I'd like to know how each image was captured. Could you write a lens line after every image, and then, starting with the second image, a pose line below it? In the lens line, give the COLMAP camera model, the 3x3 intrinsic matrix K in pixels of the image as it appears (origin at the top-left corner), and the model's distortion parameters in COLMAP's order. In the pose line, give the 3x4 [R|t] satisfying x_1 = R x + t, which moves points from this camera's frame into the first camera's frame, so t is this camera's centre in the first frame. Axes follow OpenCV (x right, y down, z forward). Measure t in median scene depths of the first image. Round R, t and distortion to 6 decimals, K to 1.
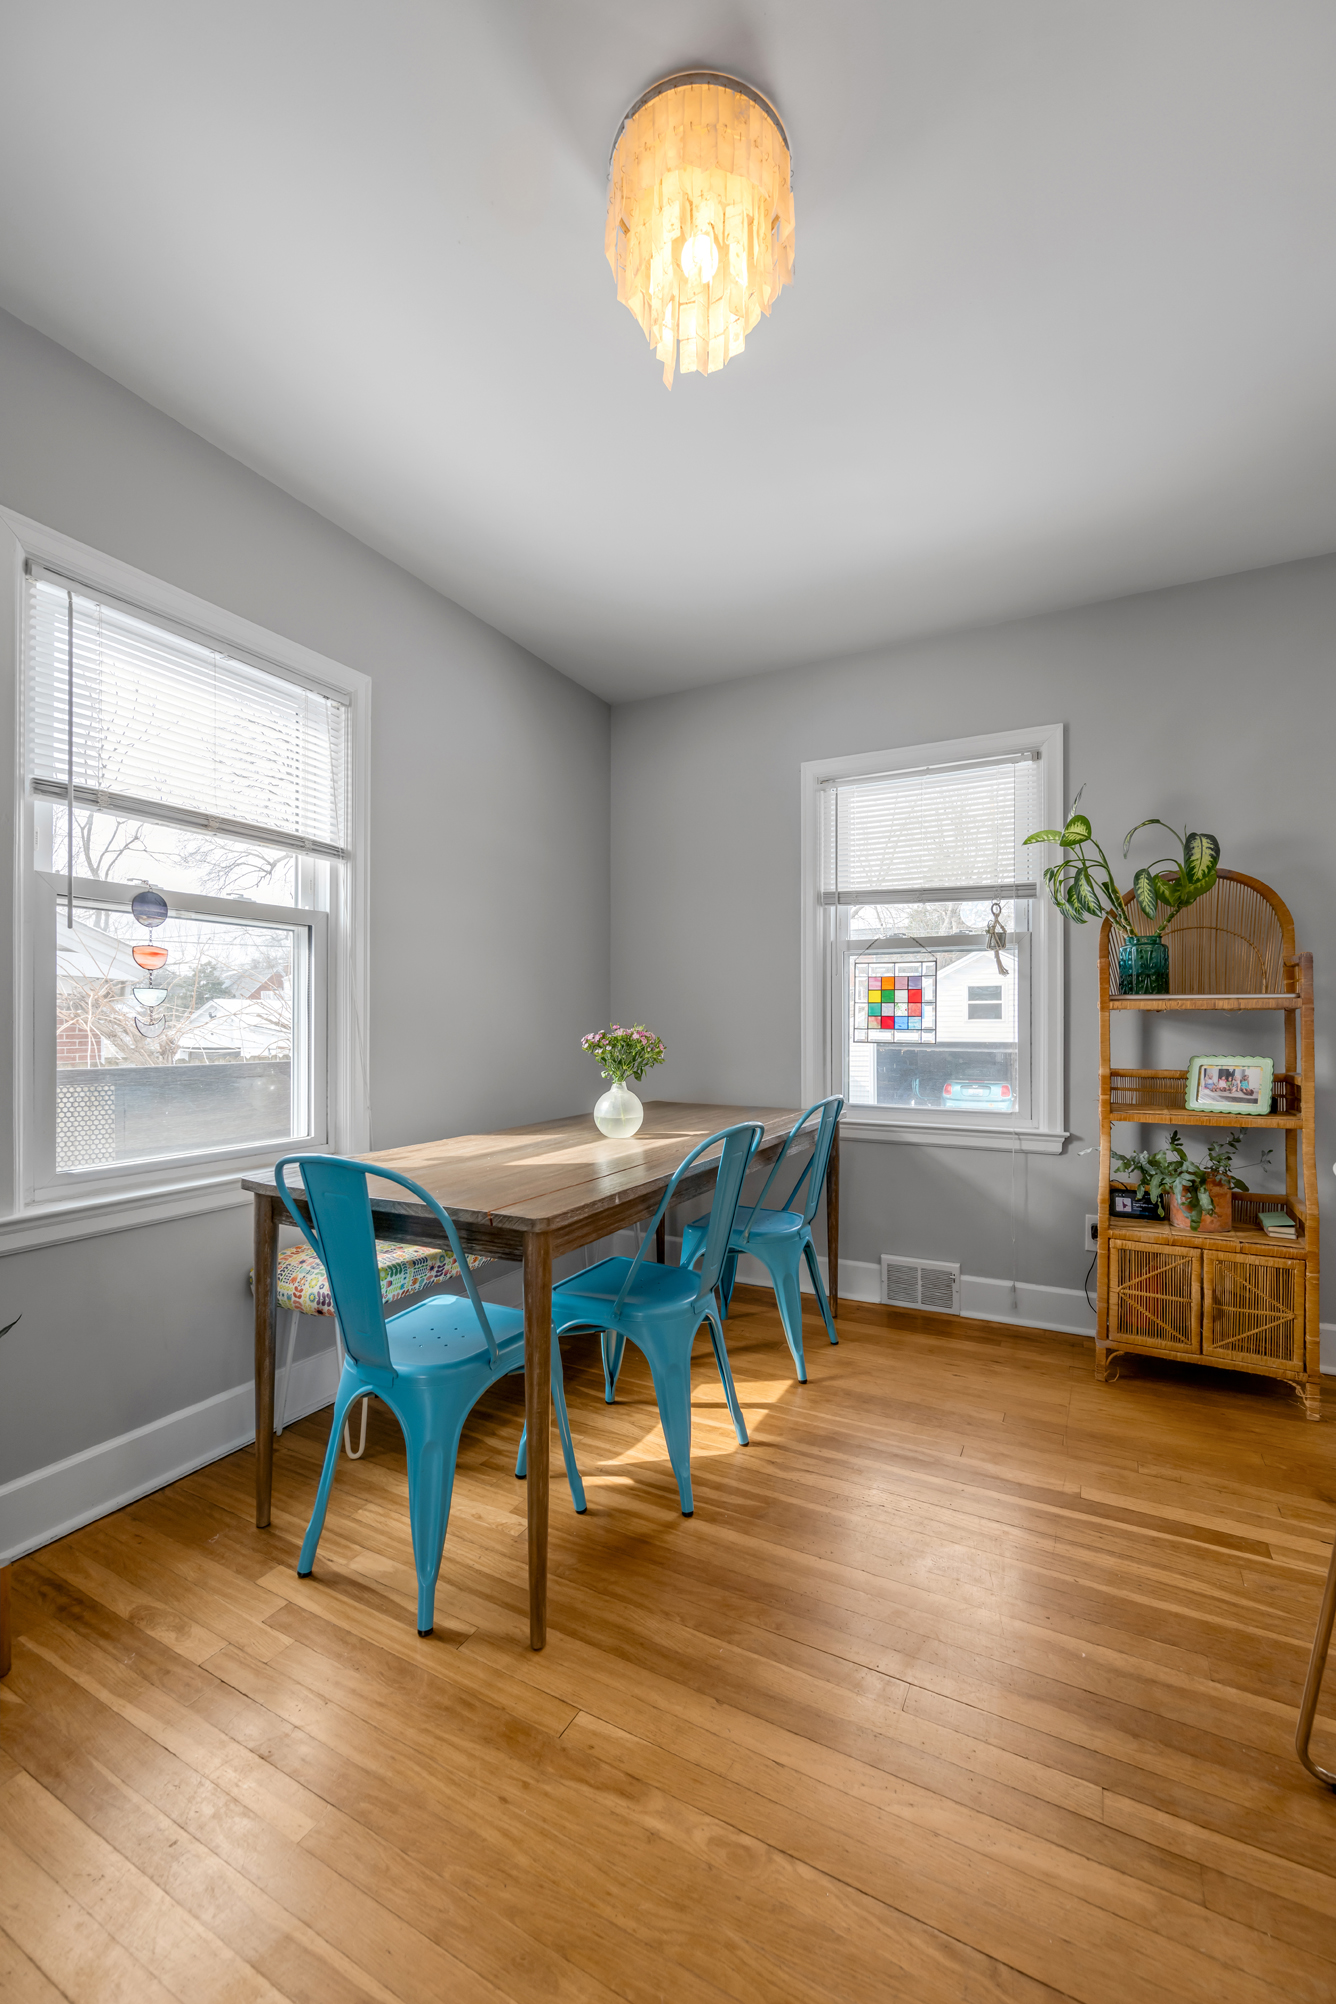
lens RADIAL K [[805.8, 0, 677.9], [0, 805.8, 1020.4], [0, 0, 1]] dist [-0.002125, -0.000279]
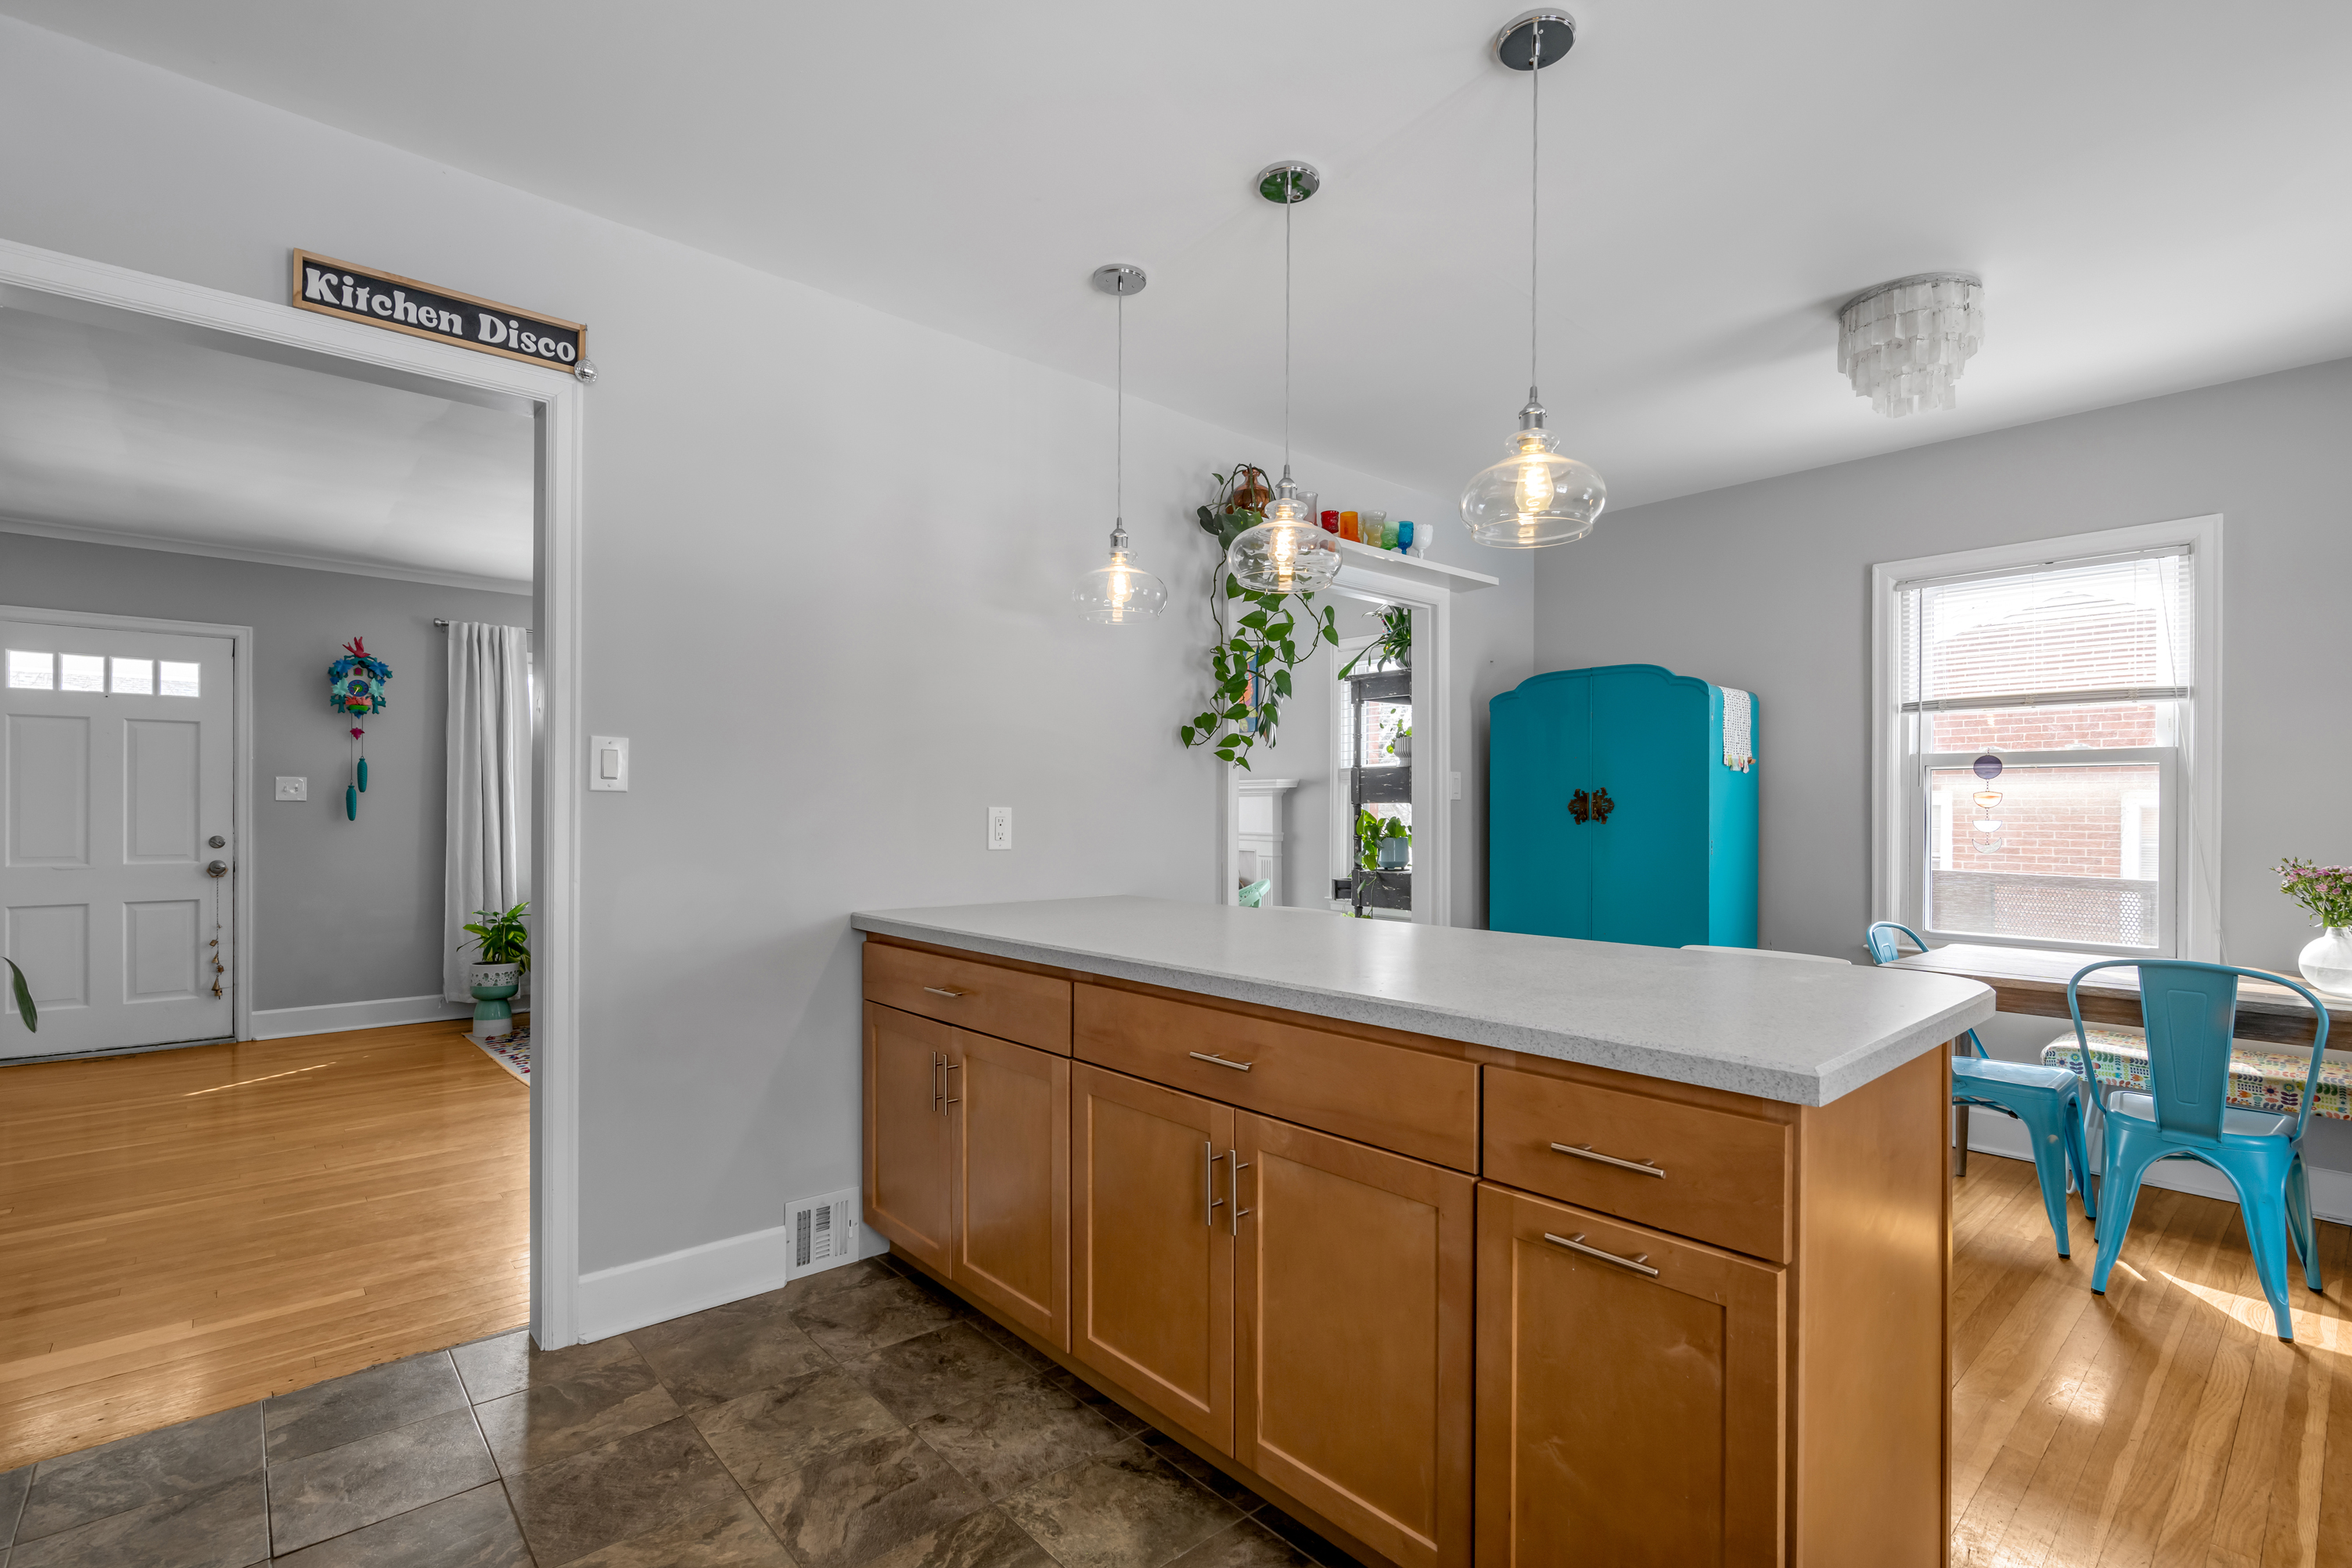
lens RADIAL K [[1074.2, 0, 1183.5], [0, 1074.2, 812.6], [0, 0, 1]] dist [-0.002413, -0.000123]
pose [[-0.353726, 0.003383, -0.935343, 1.391269], [-0.002991, 0.999984, 0.004748, -0.046620], [0.935344, 0.004477, -0.353711, 0.247437]]
